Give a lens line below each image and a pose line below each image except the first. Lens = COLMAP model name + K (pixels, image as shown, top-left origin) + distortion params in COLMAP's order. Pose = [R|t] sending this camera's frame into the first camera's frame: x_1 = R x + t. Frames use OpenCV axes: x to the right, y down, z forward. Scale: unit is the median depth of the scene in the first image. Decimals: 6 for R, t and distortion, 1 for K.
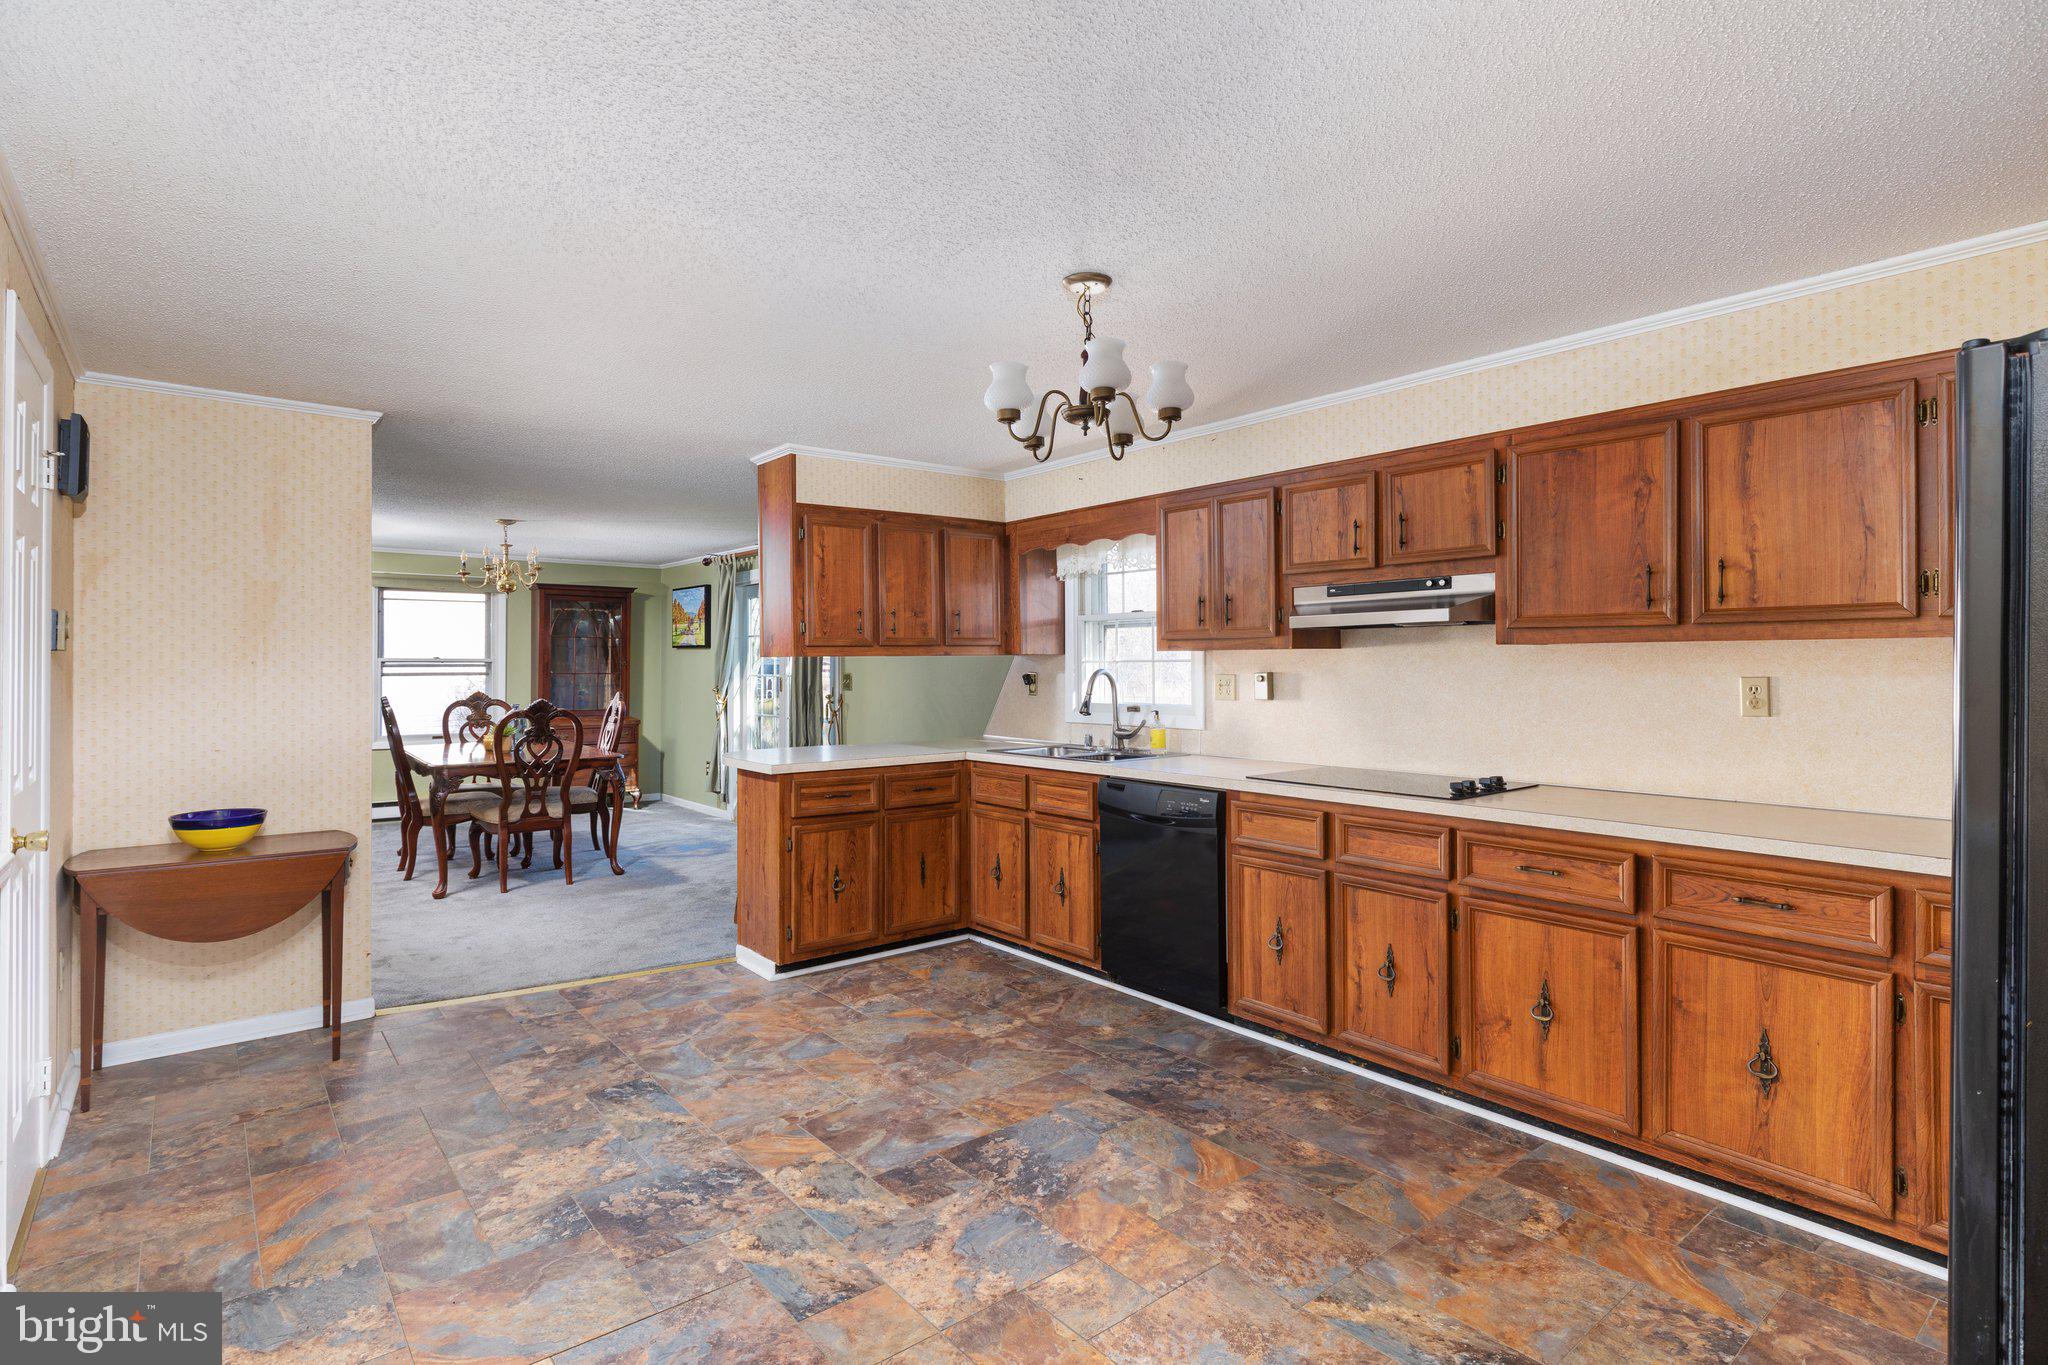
lens RADIAL K [[1028.3, 0, 1029.0], [0, 1028.3, 670.2], [0, 0, 1]] dist [0.000165, -0.000478]
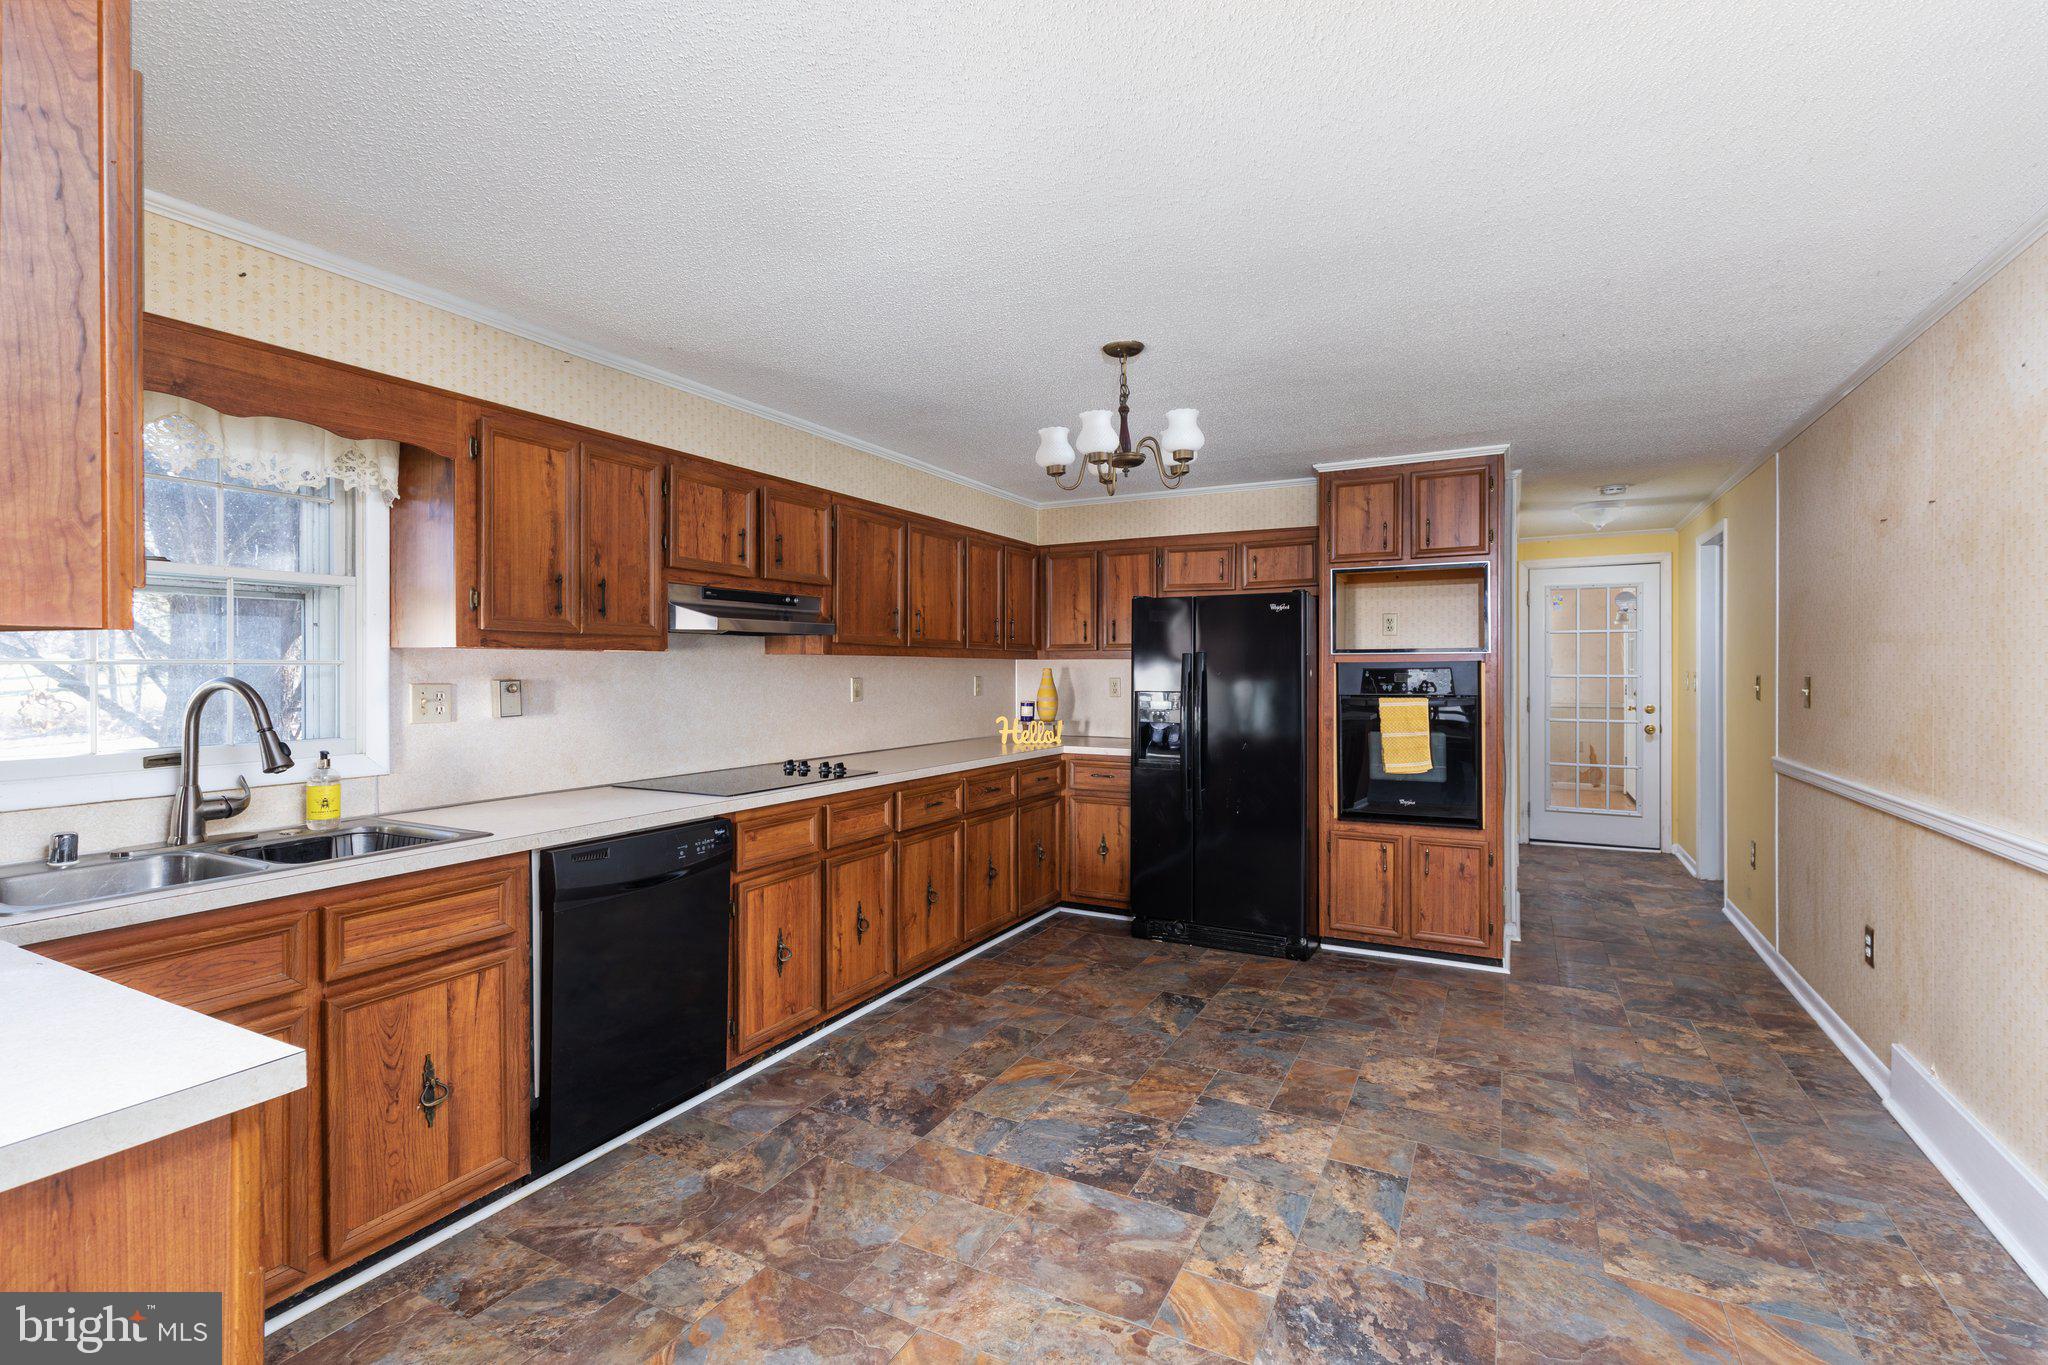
lens RADIAL K [[930.8, 0, 1029.4], [0, 930.8, 672.6], [0, 0, 1]] dist [0.009076, -0.000082]
pose [[-0.398951, -0.001046, 0.916972, -0.746930], [0.006567, 0.999970, 0.003997, -0.004751], [-0.916949, 0.007616, -0.398933, 1.279308]]
